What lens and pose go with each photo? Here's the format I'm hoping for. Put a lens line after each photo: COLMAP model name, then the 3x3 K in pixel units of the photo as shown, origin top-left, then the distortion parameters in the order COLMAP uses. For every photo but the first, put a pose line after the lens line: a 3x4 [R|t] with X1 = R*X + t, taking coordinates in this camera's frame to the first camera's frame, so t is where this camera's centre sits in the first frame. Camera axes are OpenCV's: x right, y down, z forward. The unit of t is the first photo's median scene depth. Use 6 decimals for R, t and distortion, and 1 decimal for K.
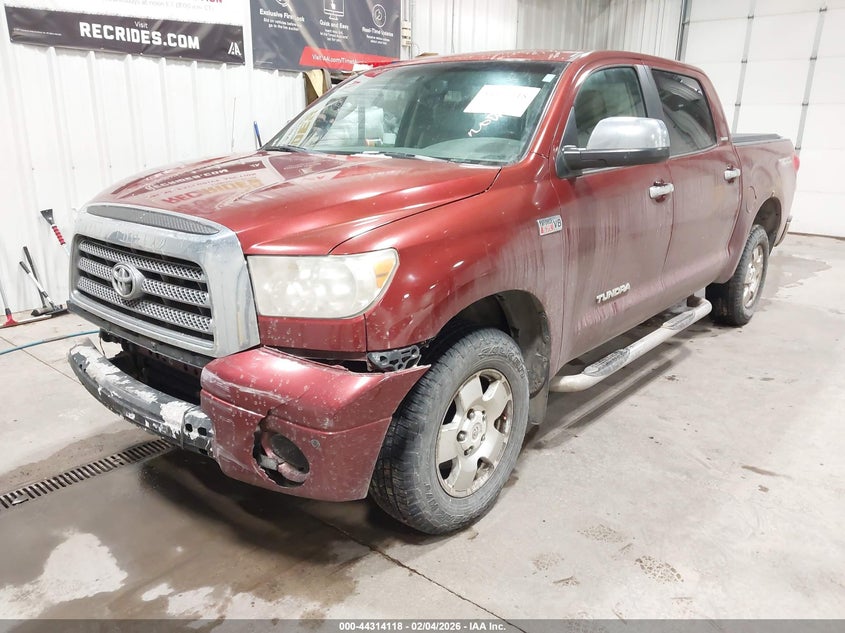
lens RADIAL K [[667.4, 0, 410.5], [0, 667.4, 317.9], [0, 0, 1]] dist [0.001330, -0.005149]
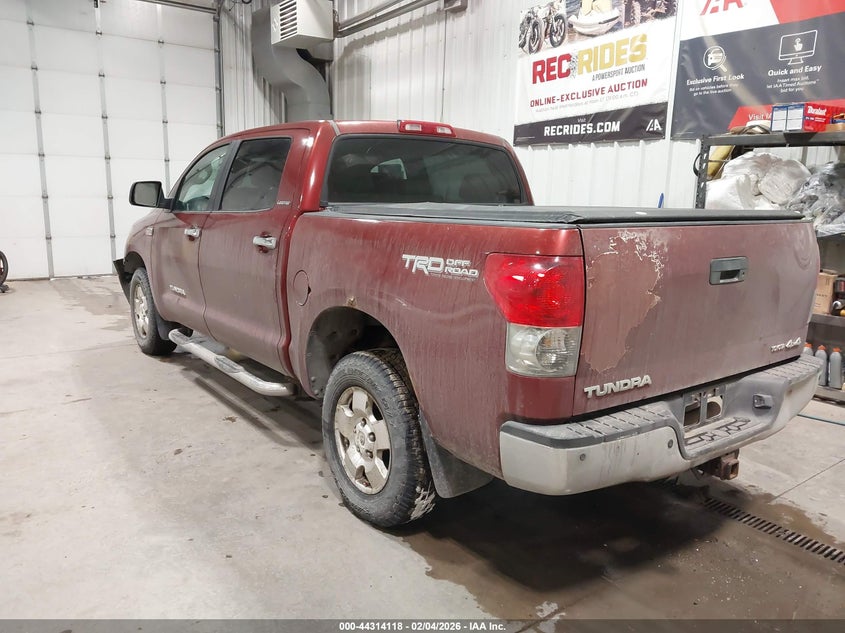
lens RADIAL K [[667.4, 0, 410.5], [0, 667.4, 317.9], [0, 0, 1]] dist [0.001330, -0.005149]
pose [[-0.229428, 0.168096, -0.958700, 0.945825], [-0.288239, 0.929059, 0.231877, -0.278484], [0.929667, 0.329534, -0.164701, 0.997963]]
